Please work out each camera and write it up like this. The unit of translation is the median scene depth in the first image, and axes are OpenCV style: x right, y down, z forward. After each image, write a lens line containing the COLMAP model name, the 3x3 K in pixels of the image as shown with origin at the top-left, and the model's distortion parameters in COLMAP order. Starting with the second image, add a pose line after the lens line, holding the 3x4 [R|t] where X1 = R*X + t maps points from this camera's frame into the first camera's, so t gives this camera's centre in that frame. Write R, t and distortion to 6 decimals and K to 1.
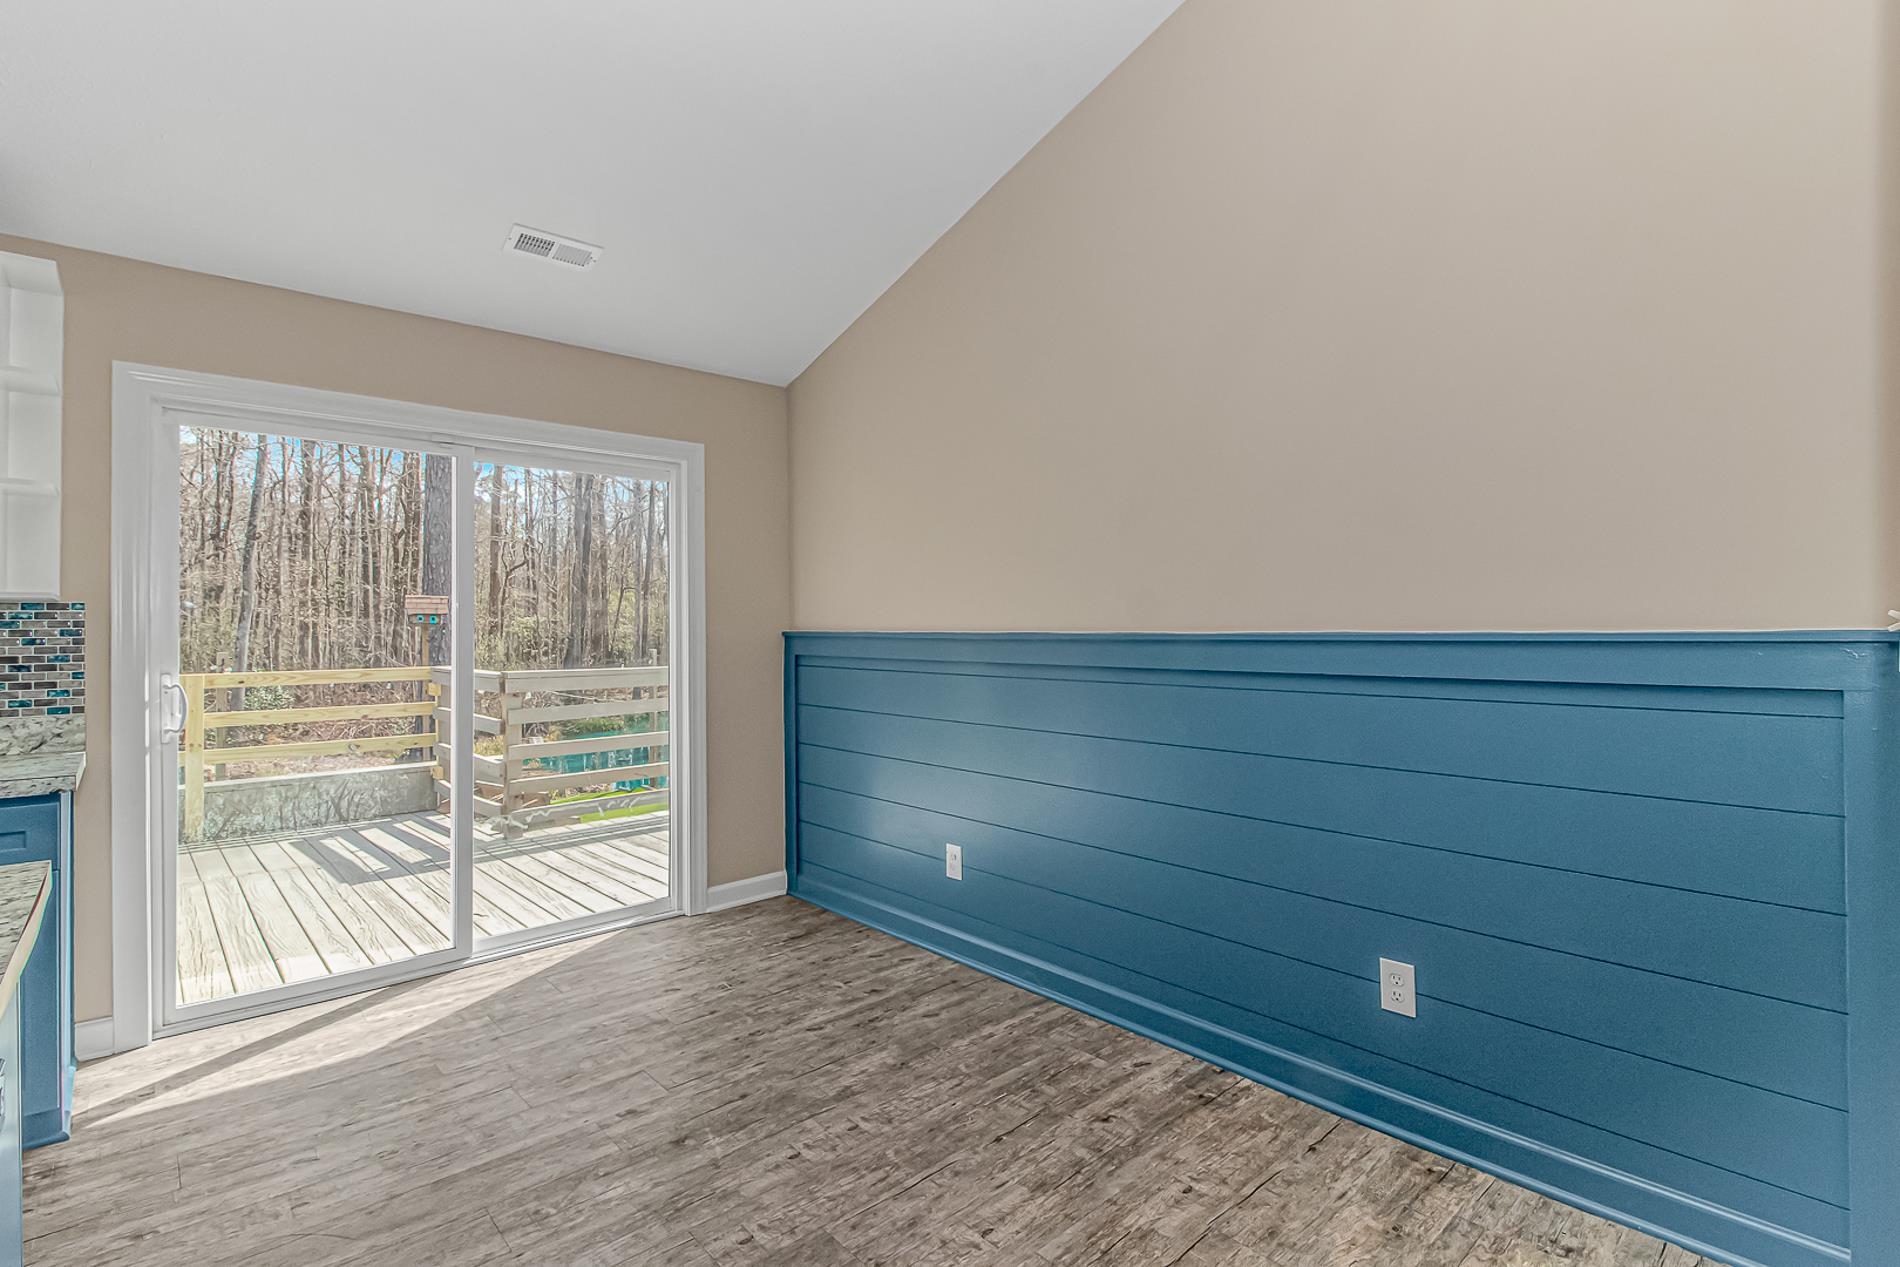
lens RADIAL K [[892.8, 0, 943.5], [0, 892.8, 600.6], [0, 0, 1]] dist [0.003565, -0.015748]
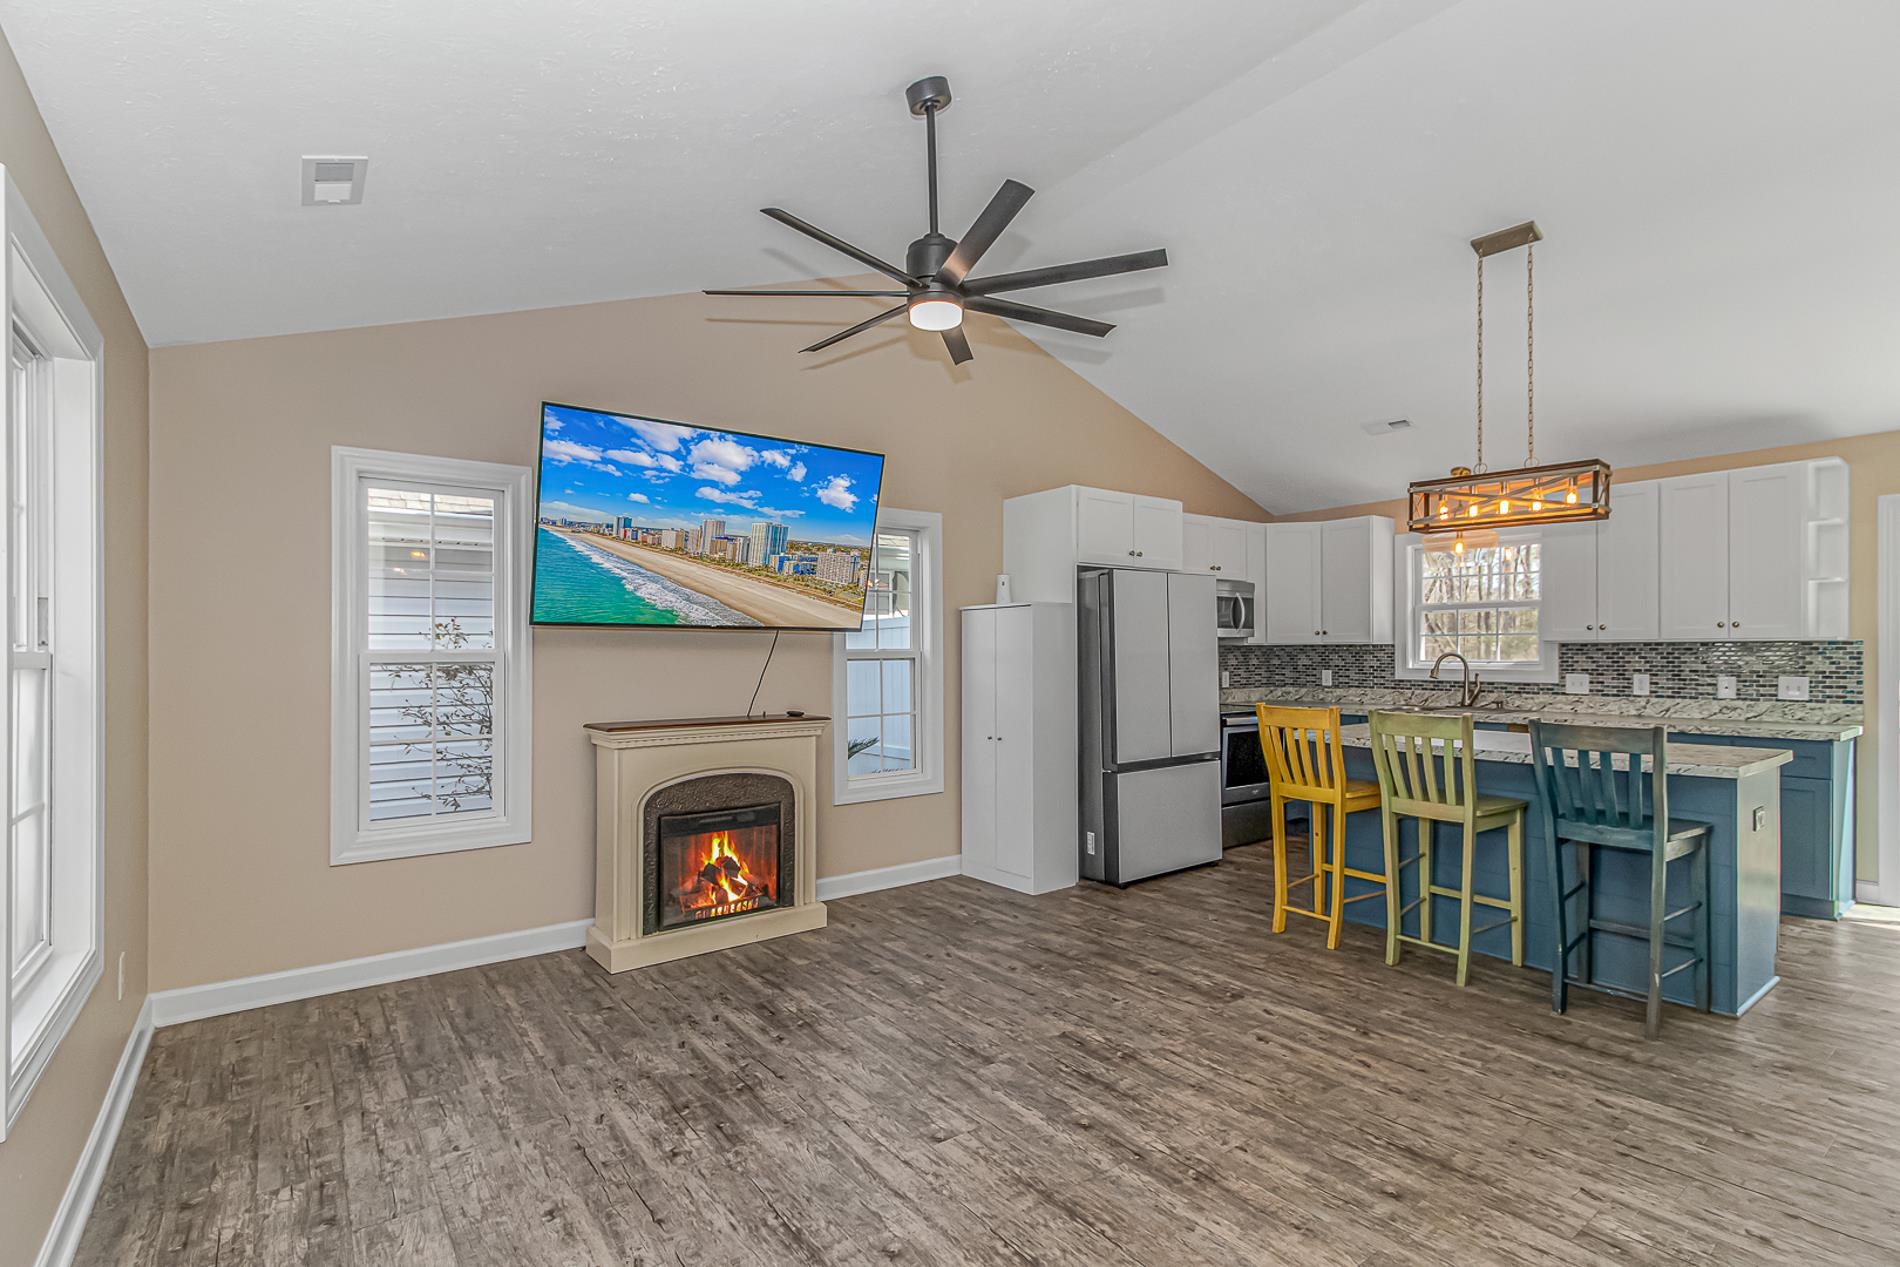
lens RADIAL K [[902.0, 0, 951.3], [0, 902.0, 648.7], [0, 0, 1]] dist [0.005265, -0.015069]
pose [[-0.096397, 0.006543, -0.995321, 0.699119], [0.032409, 0.999469, 0.003432, -0.034271], [0.994815, -0.031927, -0.096558, -0.453650]]
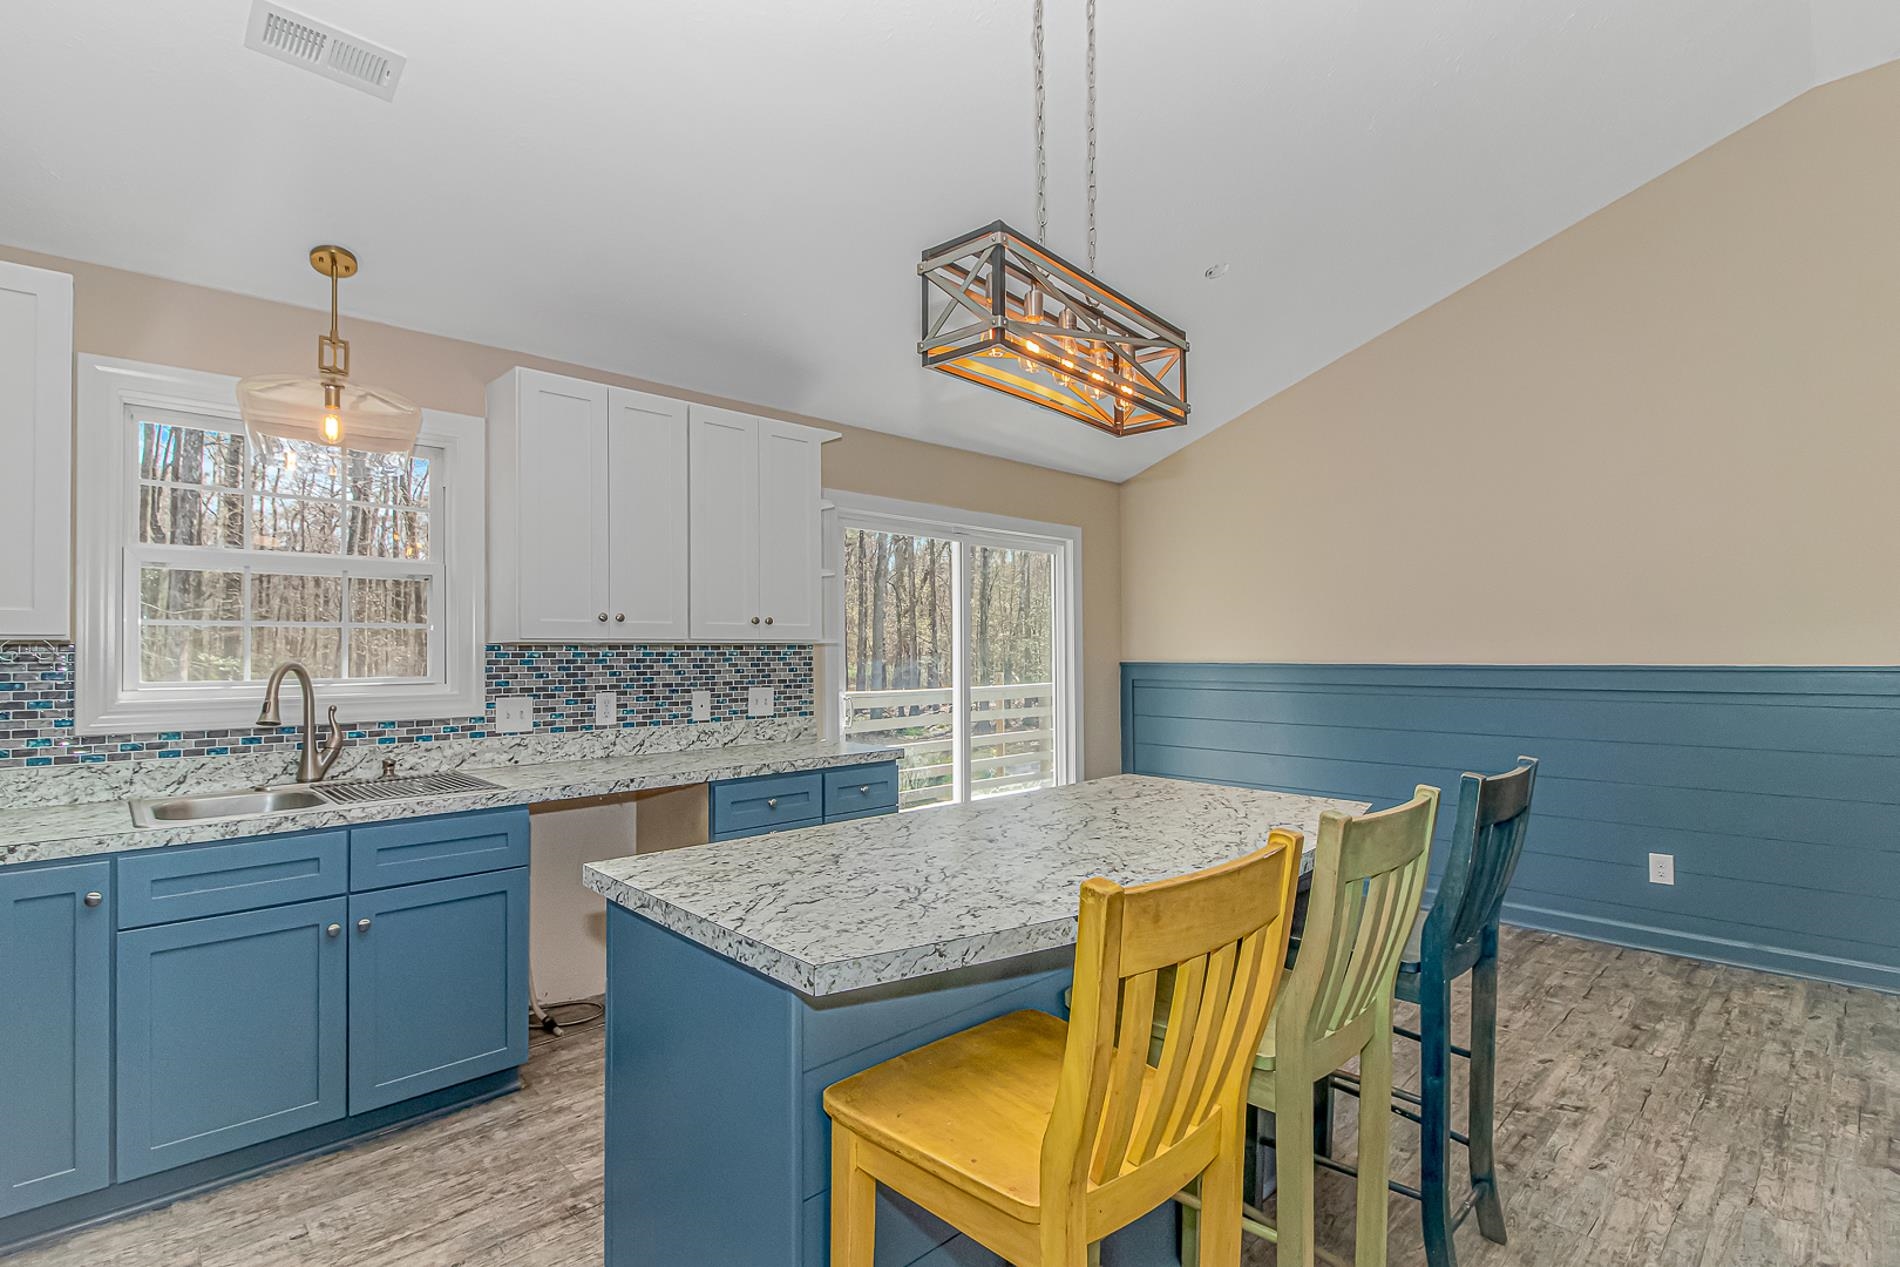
lens RADIAL K [[890.4, 0, 942.6], [0, 890.4, 644.6], [0, 0, 1]] dist [0.005591, -0.014765]
pose [[0.999693, 0.000923, 0.024775, -0.574947], [-0.001361, 0.999843, 0.017651, -0.018506], [-0.024755, -0.017679, 0.999537, -0.419544]]
